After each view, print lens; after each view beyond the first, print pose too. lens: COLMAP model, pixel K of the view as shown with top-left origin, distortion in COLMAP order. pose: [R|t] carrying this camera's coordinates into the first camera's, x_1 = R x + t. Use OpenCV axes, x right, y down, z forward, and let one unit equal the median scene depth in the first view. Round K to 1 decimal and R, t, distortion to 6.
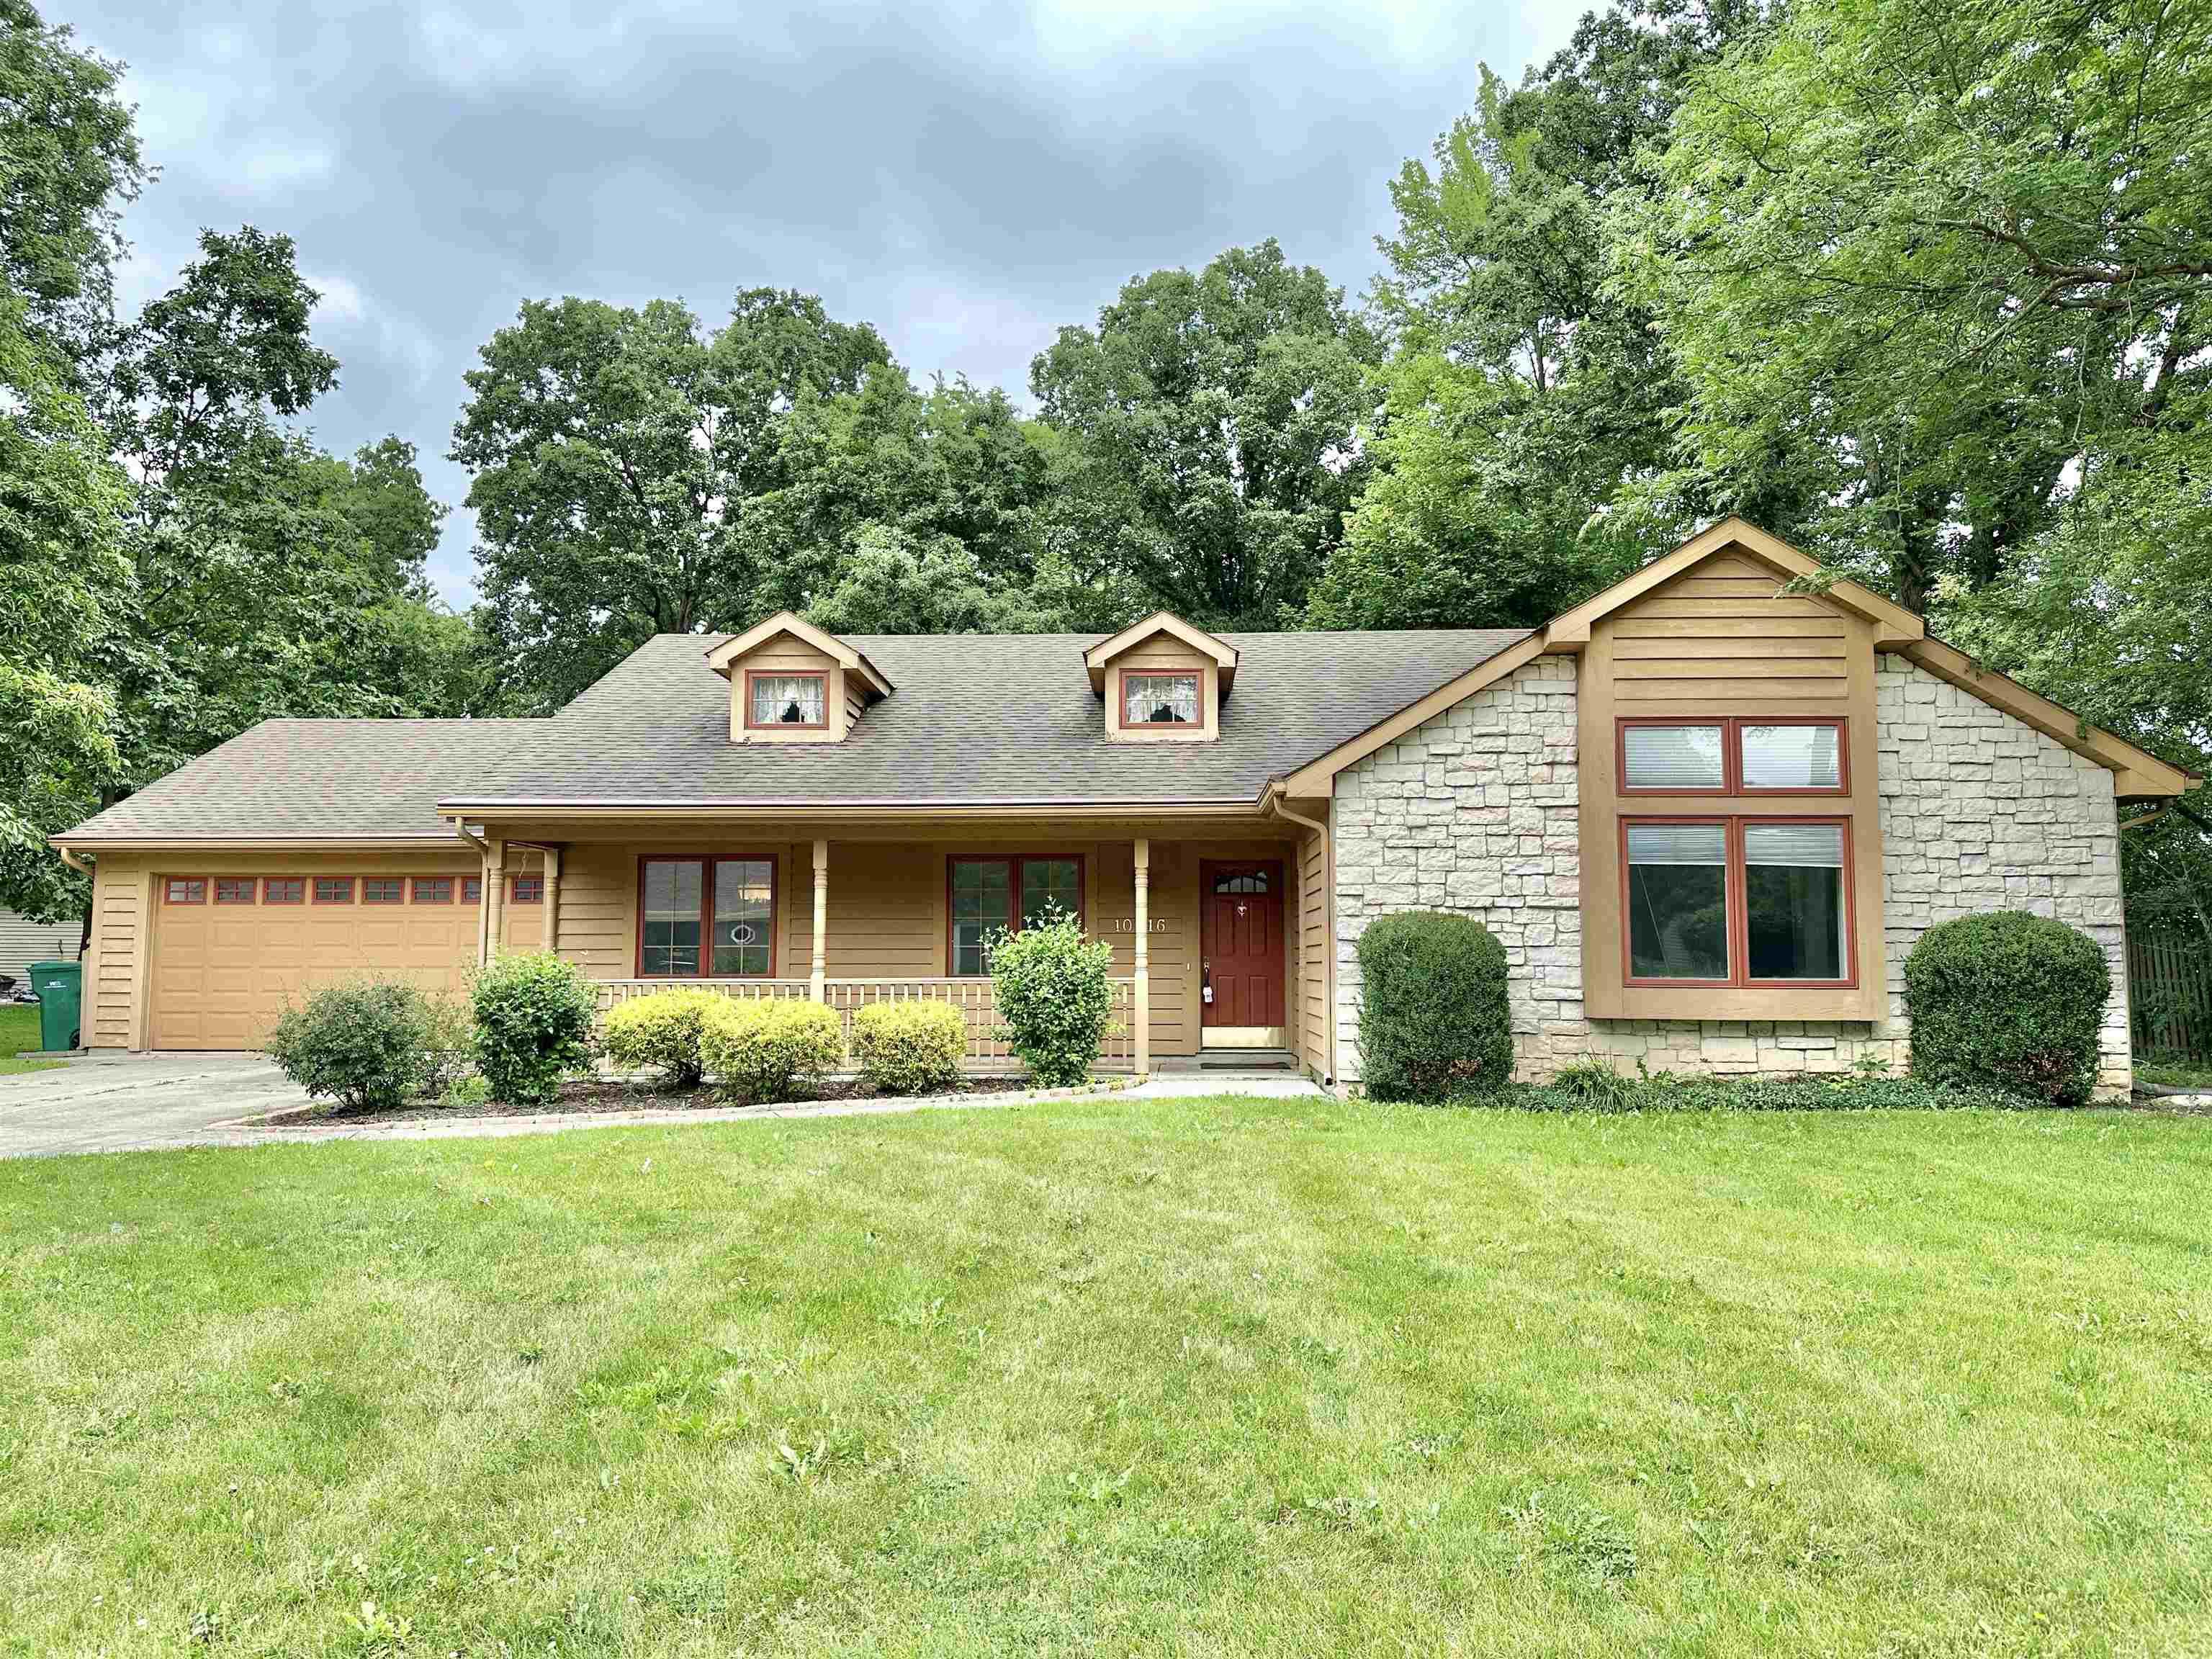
lens RADIAL K [[1518.1, 0, 1115.3], [0, 1518.1, 836.4], [0, 0, 1]] dist [0.113762, -0.171263]
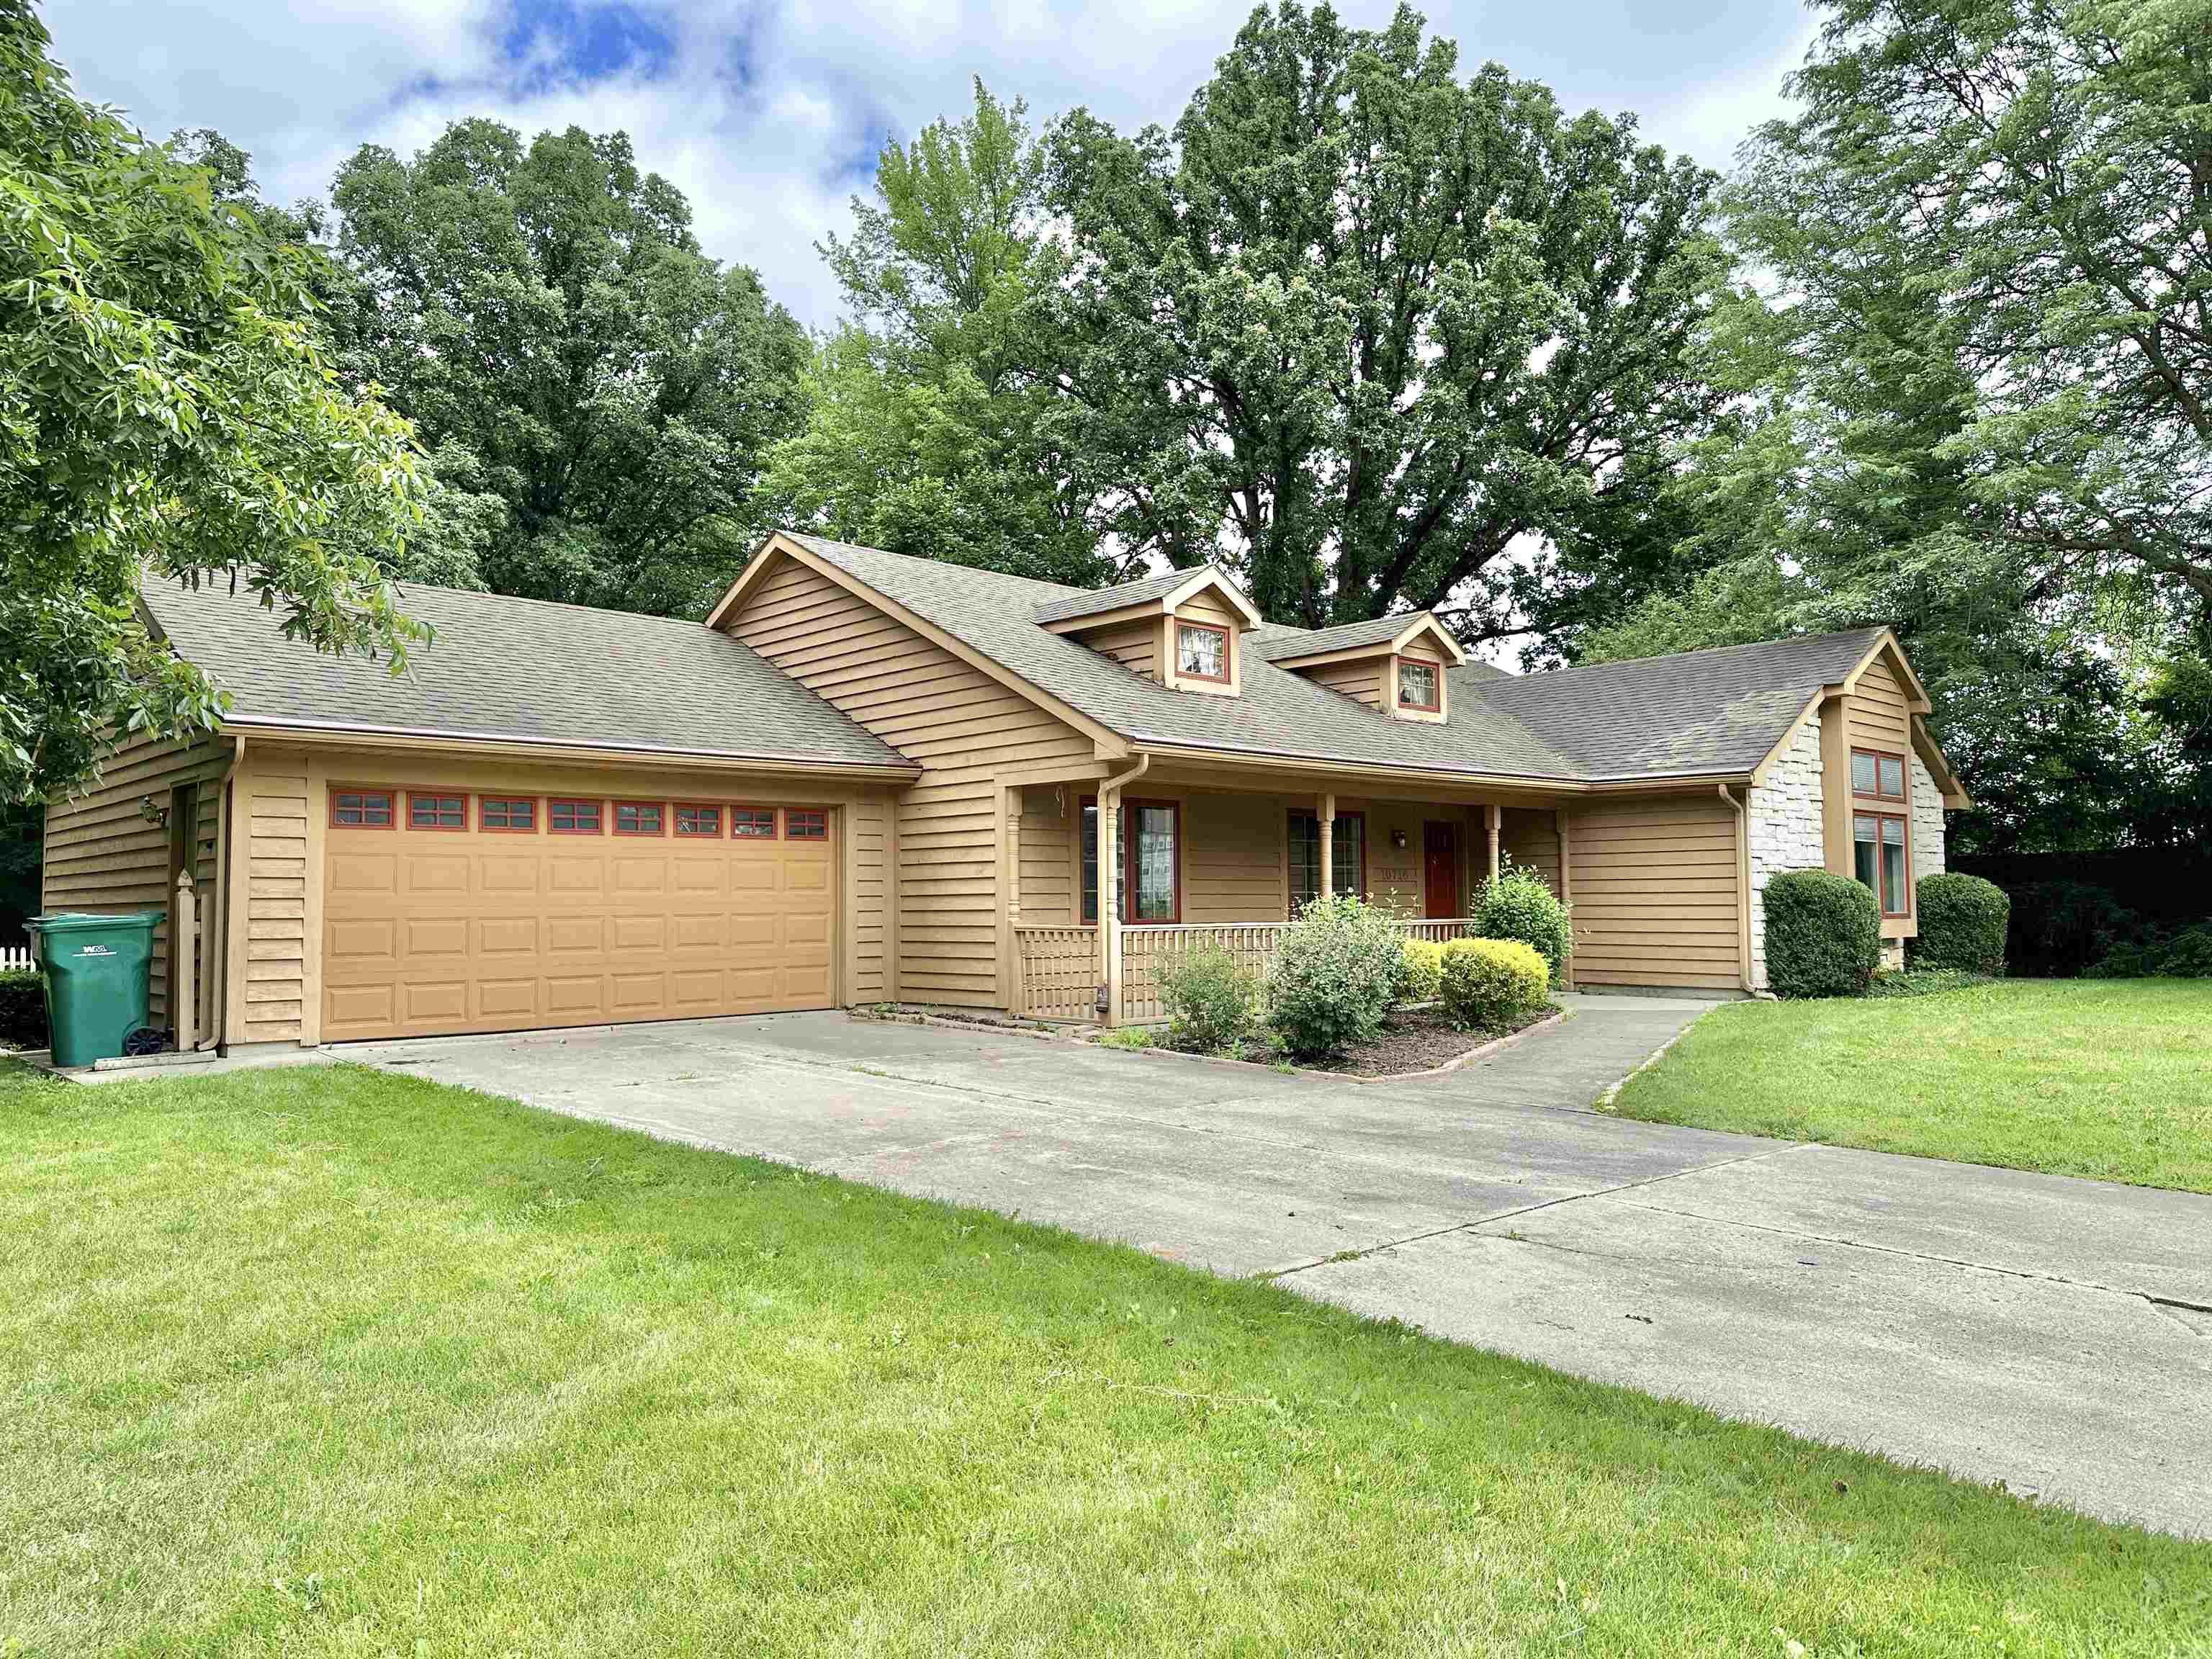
lens RADIAL K [[1518.1, 0, 1115.3], [0, 1518.1, 836.4], [0, 0, 1]] dist [0.113762, -0.171263]
pose [[0.710491, 0.022849, 0.703335, -0.926062], [-0.055273, 0.998197, 0.023408, 0.014075], [-0.701532, -0.055507, 0.710473, 0.301834]]
